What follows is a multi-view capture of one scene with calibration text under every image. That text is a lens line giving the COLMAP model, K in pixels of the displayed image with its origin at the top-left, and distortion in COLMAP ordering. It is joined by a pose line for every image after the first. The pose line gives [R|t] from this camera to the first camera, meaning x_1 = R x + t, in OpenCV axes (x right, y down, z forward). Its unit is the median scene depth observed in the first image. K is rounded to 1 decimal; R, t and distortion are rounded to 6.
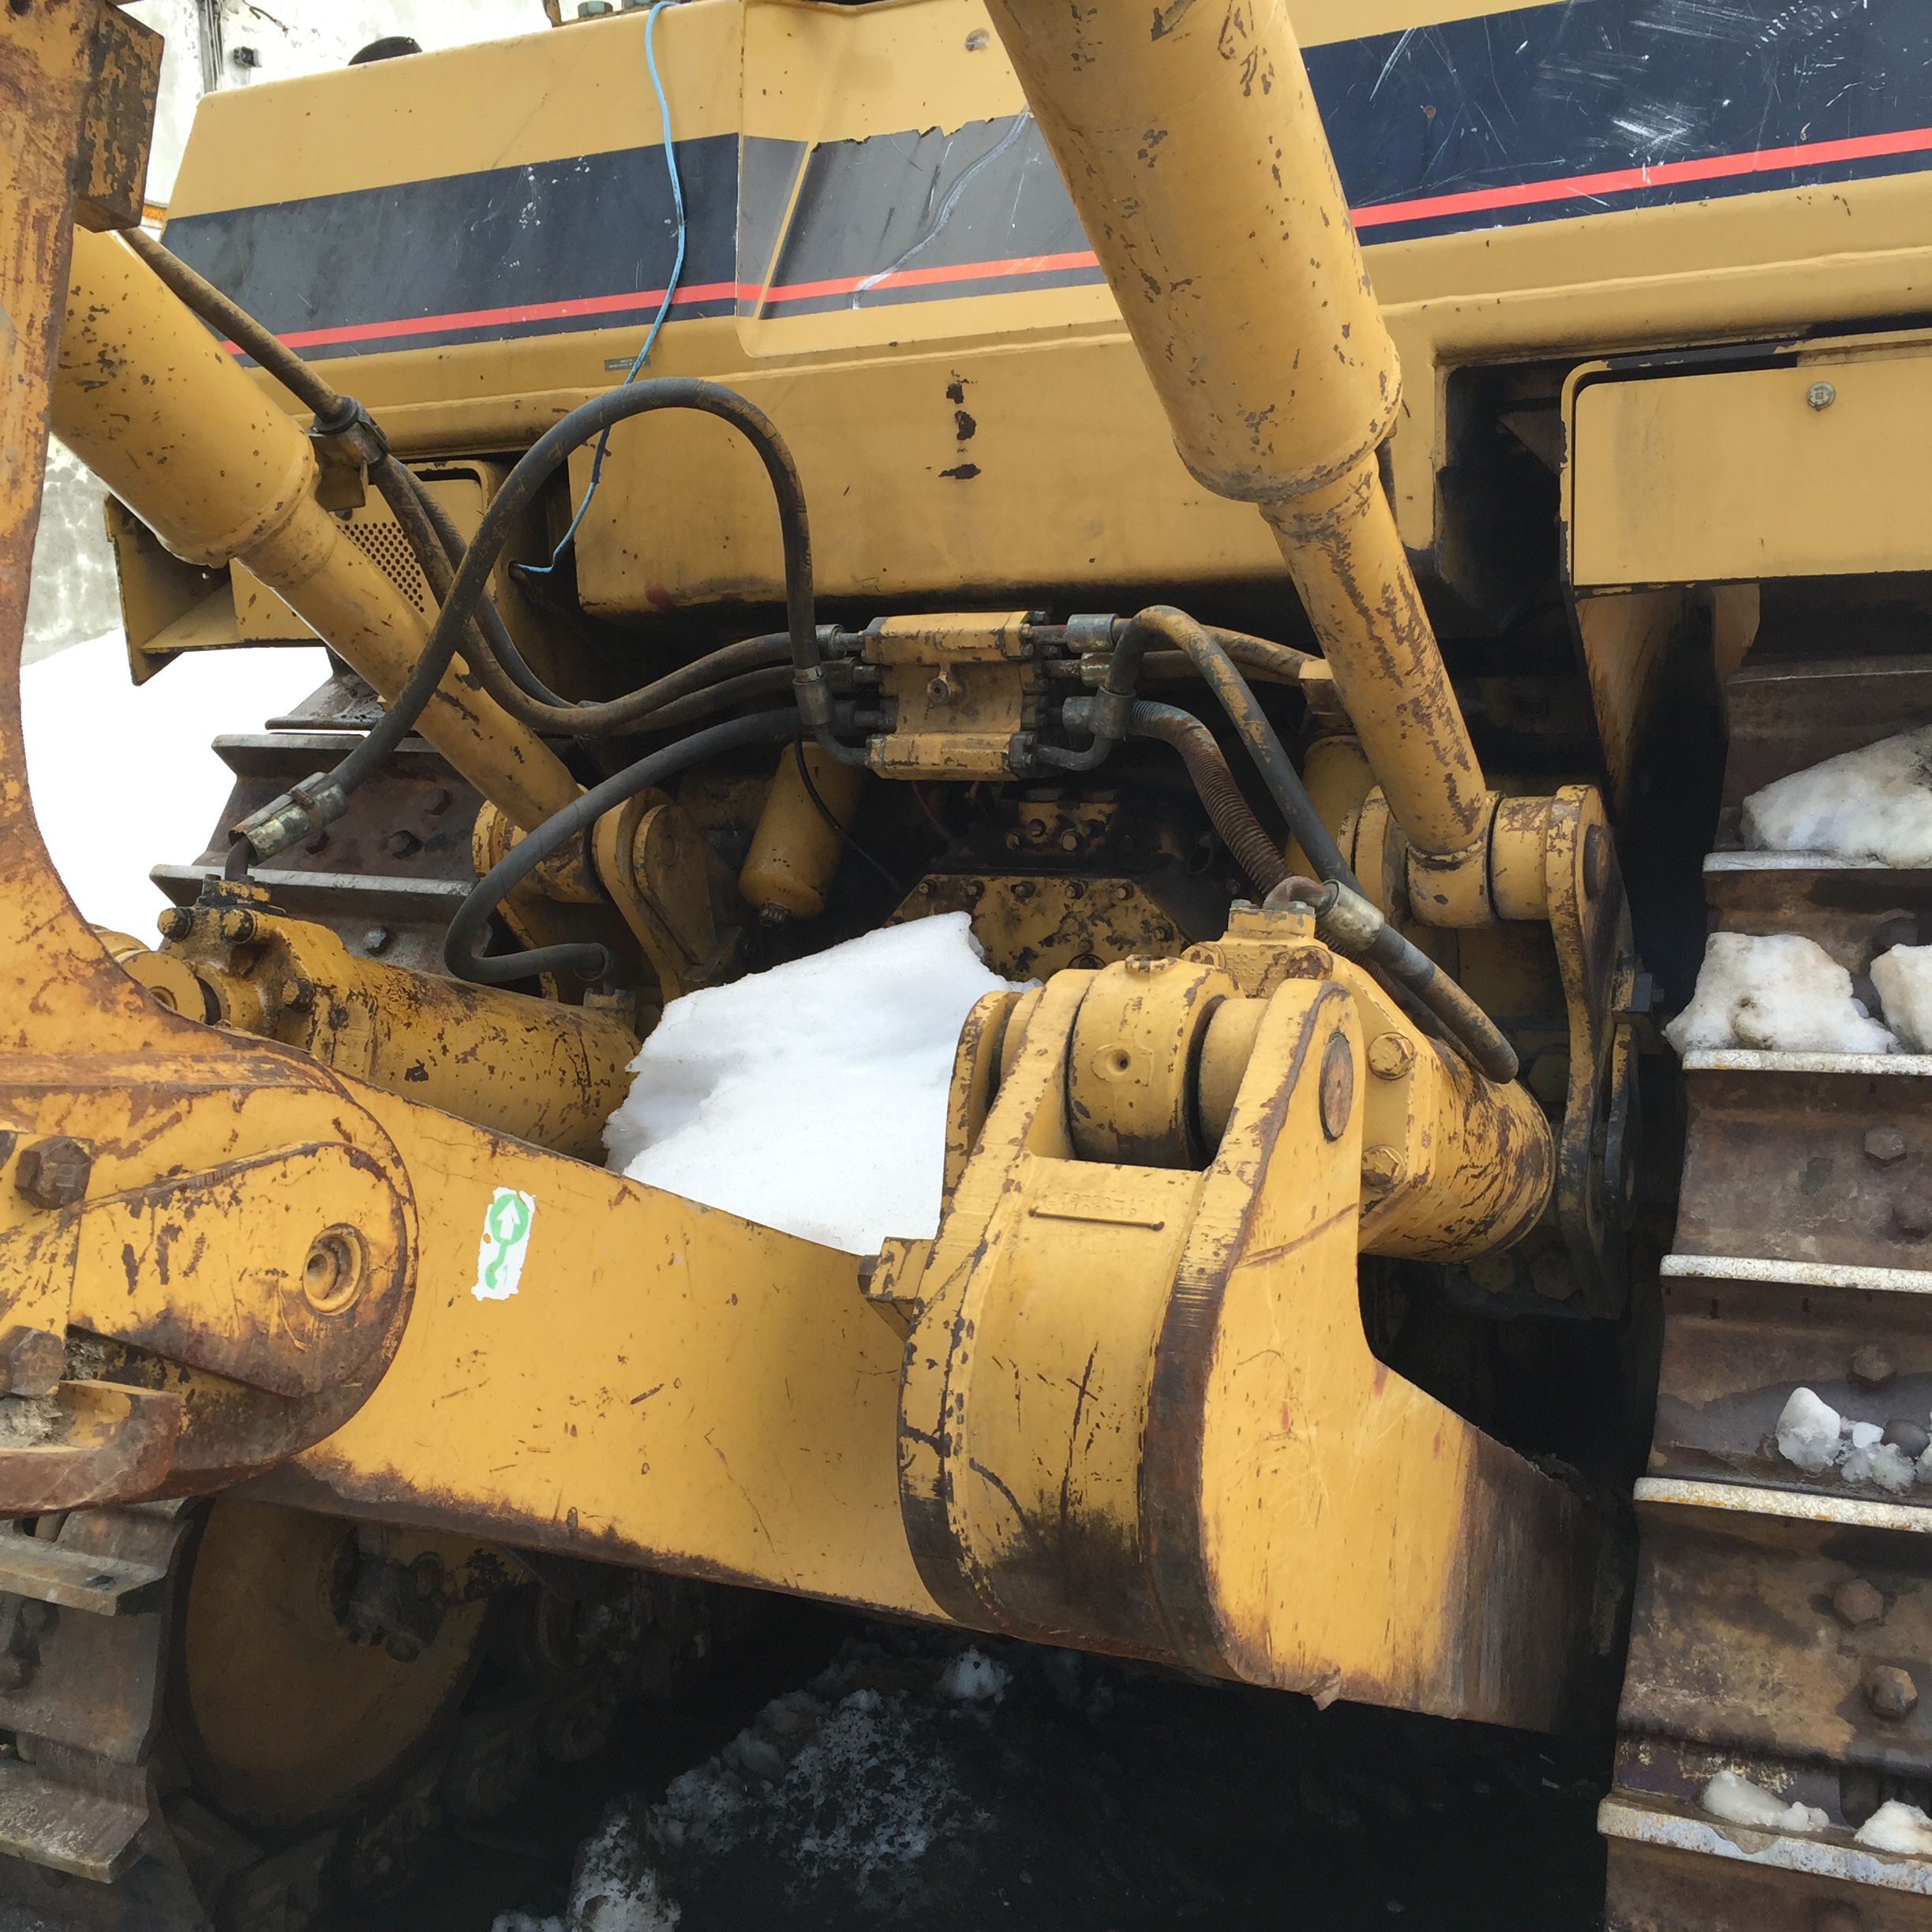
lens RADIAL K [[2191.1, 0, 969.3], [0, 2191.1, 968.3], [0, 0, 1]] dist [0.086010, -0.101715]
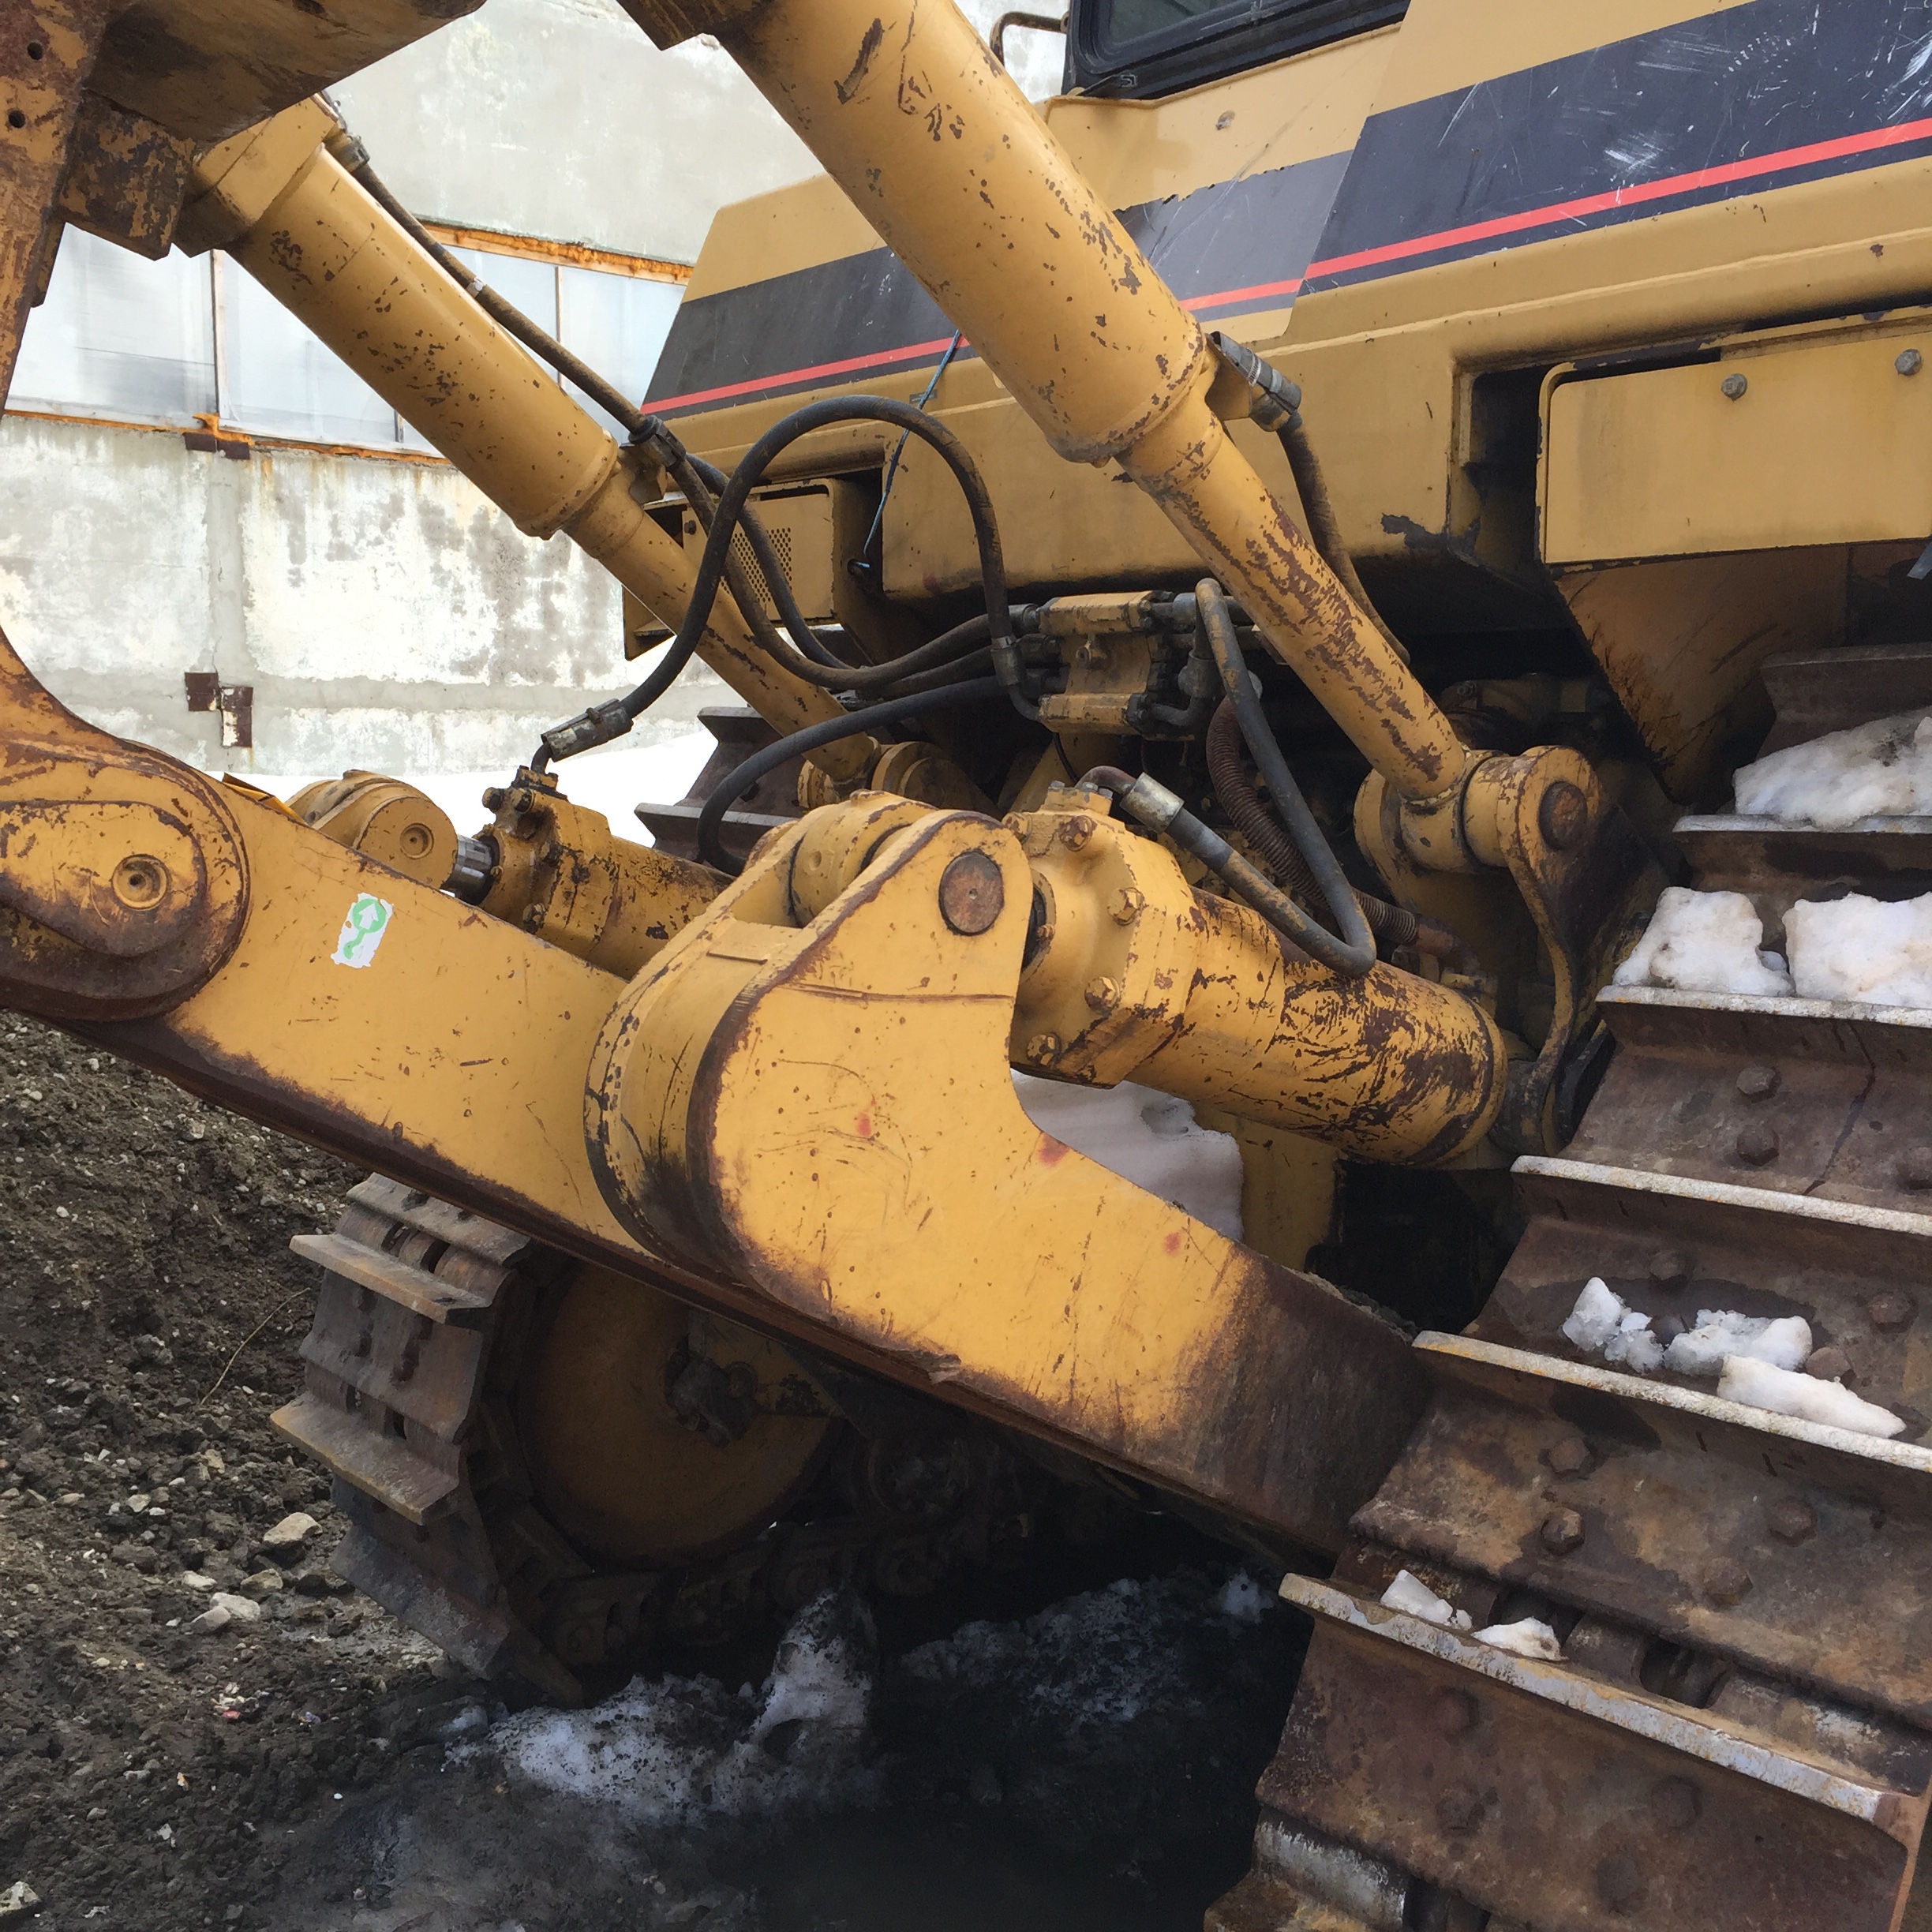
lens RADIAL K [[2197.2, 0, 968.8], [0, 2197.2, 969.3], [0, 0, 1]] dist [0.082302, -0.090533]
pose [[0.912565, 0.087549, -0.399449, 0.488893], [-0.107192, 0.993870, -0.027056, 0.094926], [0.394632, 0.067509, 0.916356, -0.129510]]
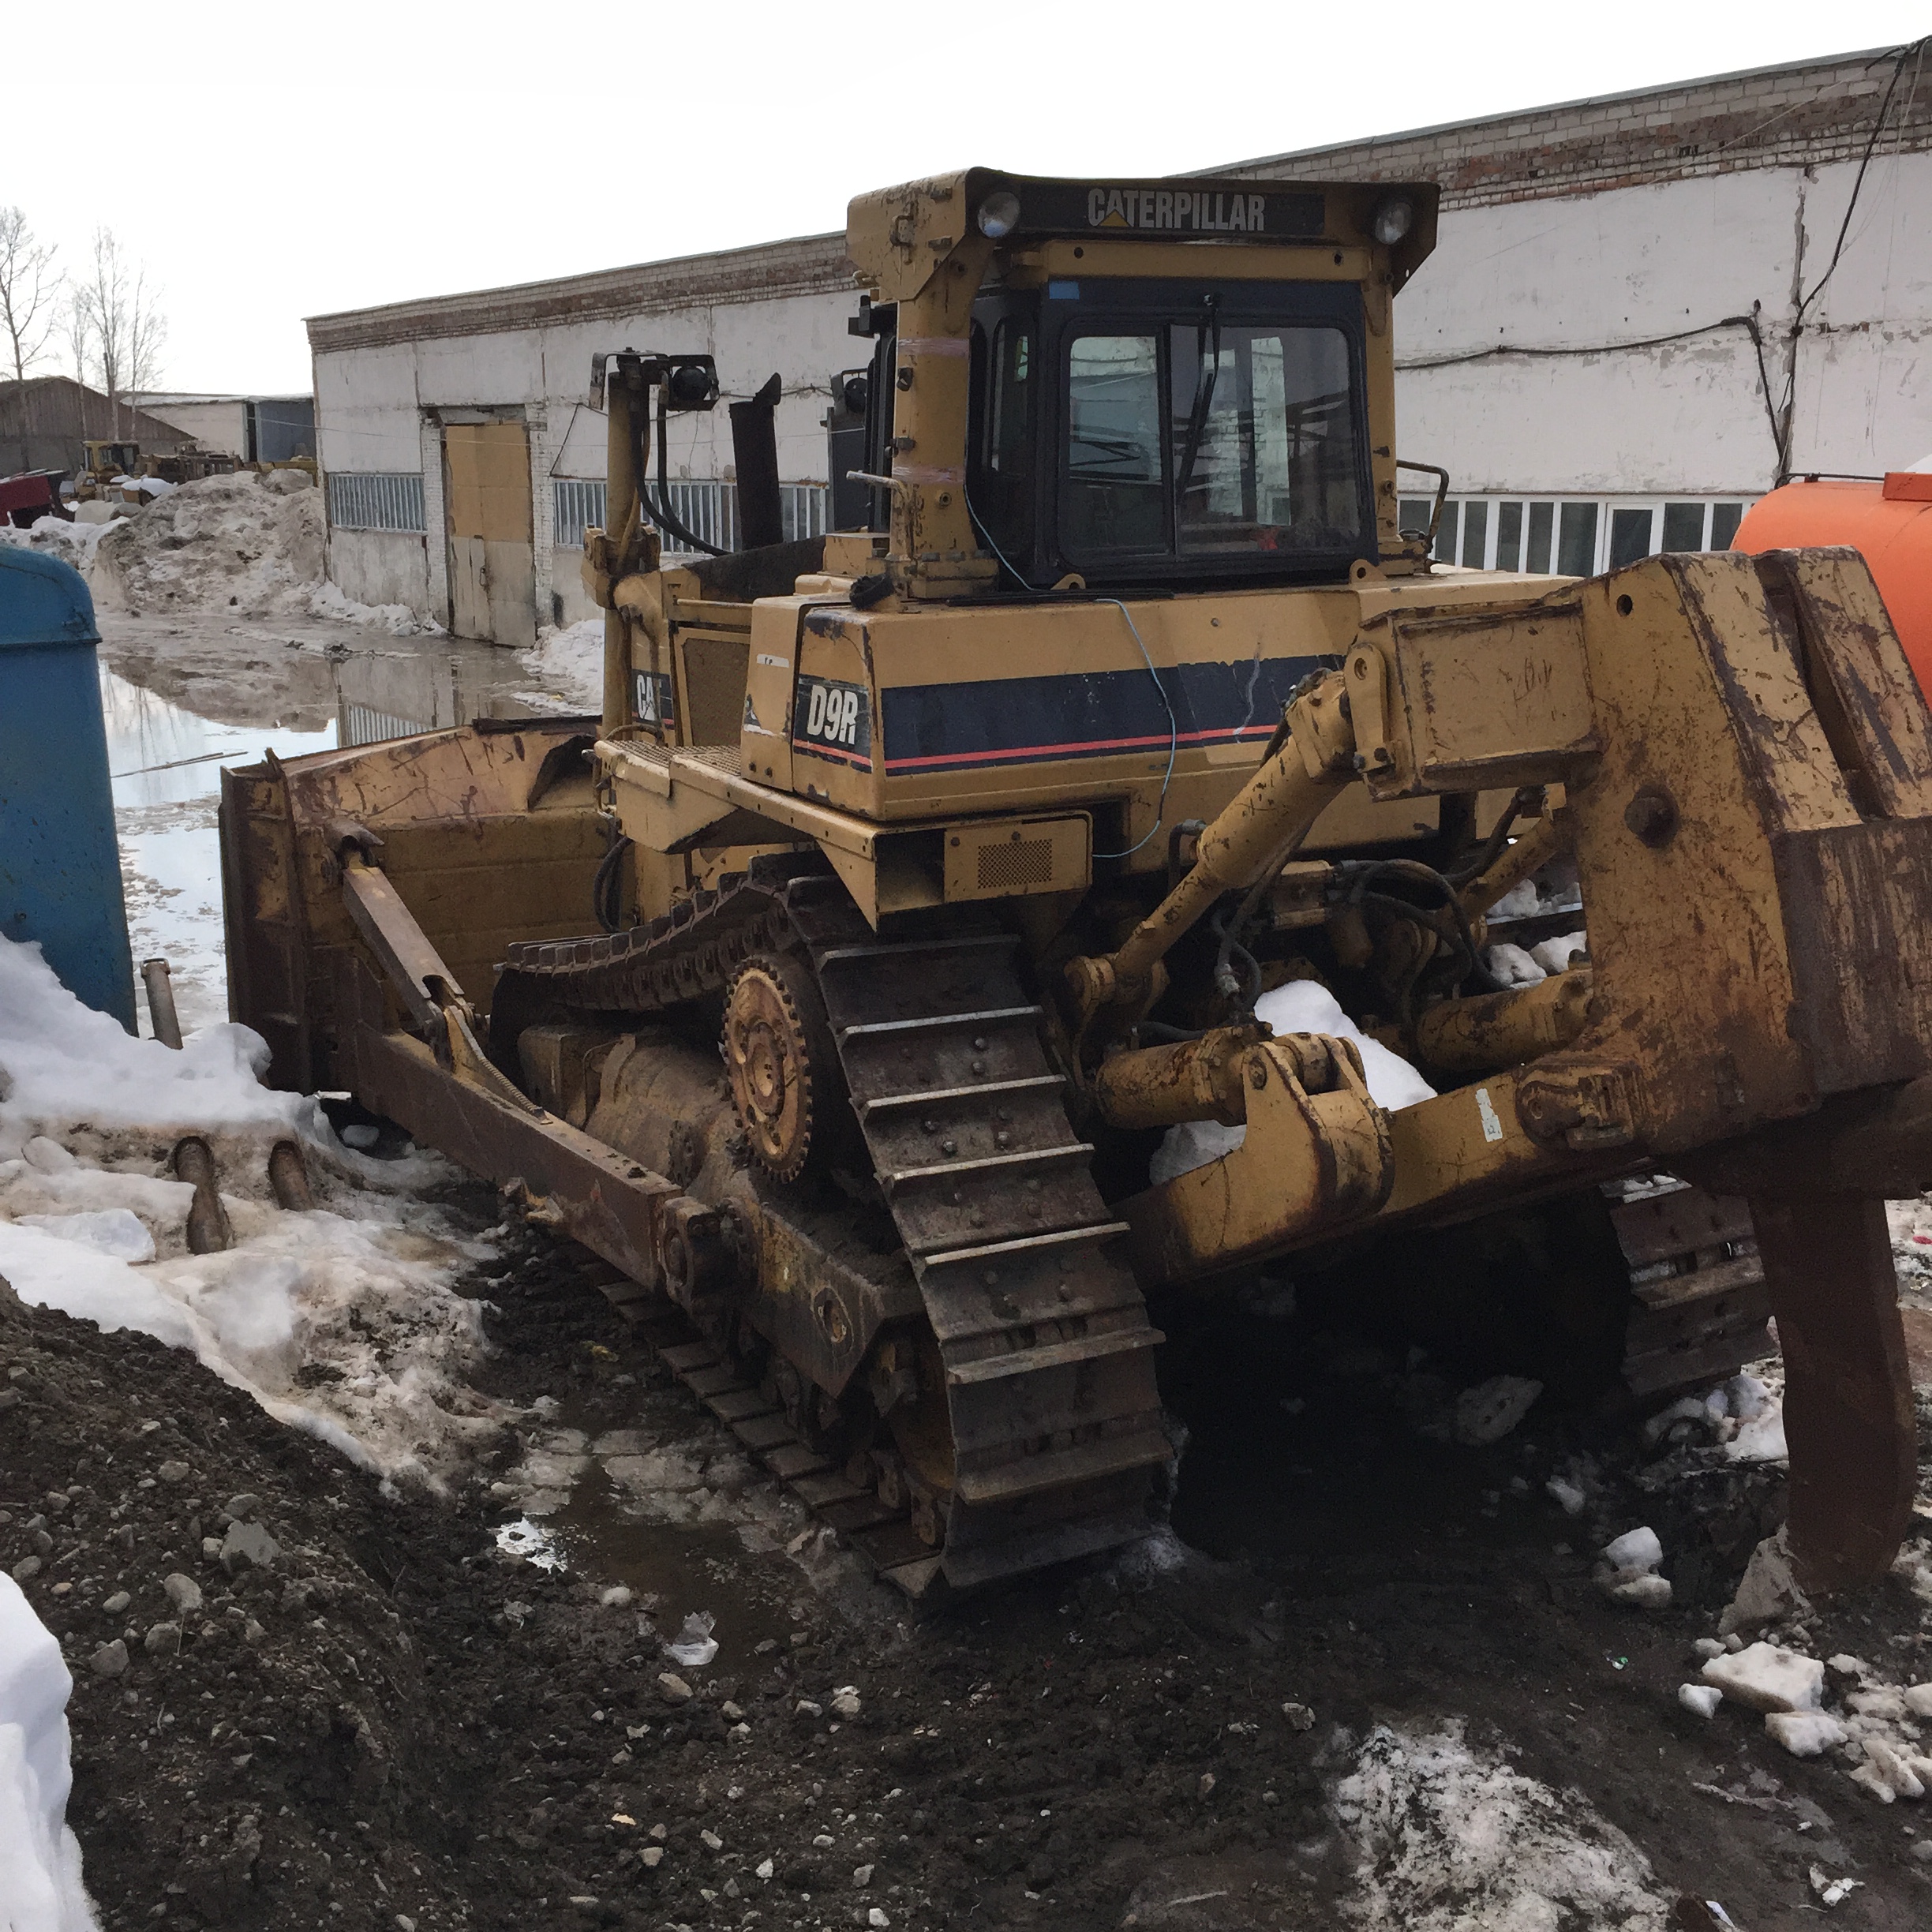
lens RADIAL K [[2170.7, 0, 993.2], [0, 2170.7, 958.9], [0, 0, 1]] dist [0.094065, -0.091462]
pose [[0.579235, -0.150128, 0.801217, -2.614372], [0.124512, 0.987655, 0.095047, -0.389806], [-0.805595, 0.044707, 0.590777, -0.235475]]
